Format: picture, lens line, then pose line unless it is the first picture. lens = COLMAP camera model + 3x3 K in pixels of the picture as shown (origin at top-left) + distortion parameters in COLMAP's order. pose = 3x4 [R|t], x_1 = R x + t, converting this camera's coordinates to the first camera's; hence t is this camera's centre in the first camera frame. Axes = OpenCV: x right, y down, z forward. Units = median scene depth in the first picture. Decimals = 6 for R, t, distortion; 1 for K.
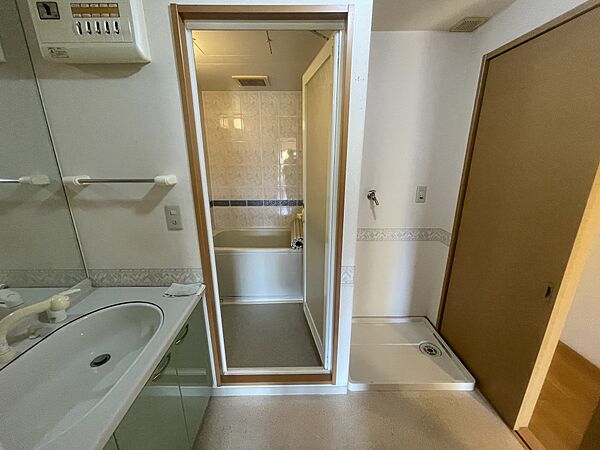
lens RADIAL K [[241.4, 0, 298.0], [0, 241.4, 224.8], [0, 0, 1]] dist [0.012384, -0.000924]
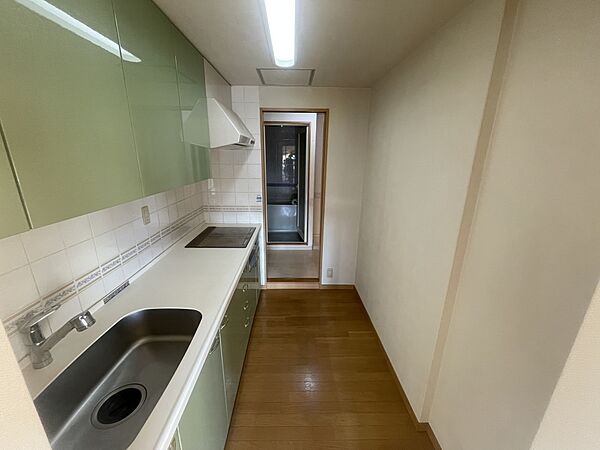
lens RADIAL K [[241.4, 0, 299.9], [0, 241.4, 224.6], [0, 0, 1]] dist [0.012384, -0.000924]
pose [[0.999944, -0.003275, 0.010022, 0.021173], [0.003209, 0.999973, 0.006567, 0.286585], [-0.010044, -0.006535, 0.999928, -1.413097]]
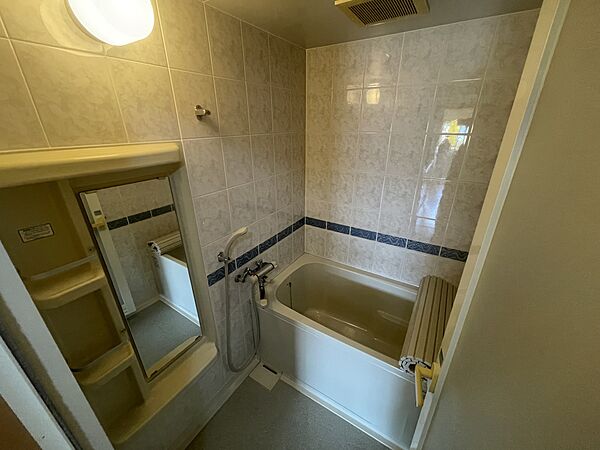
lens RADIAL K [[241.4, 0, 299.6], [0, 241.4, 222.1], [0, 0, 1]] dist [0.012384, -0.000924]
pose [[0.845020, 0.201209, -0.495435, -0.014311], [-0.149398, 0.978447, 0.142557, -0.182479], [0.513440, -0.046446, 0.856867, 0.385751]]
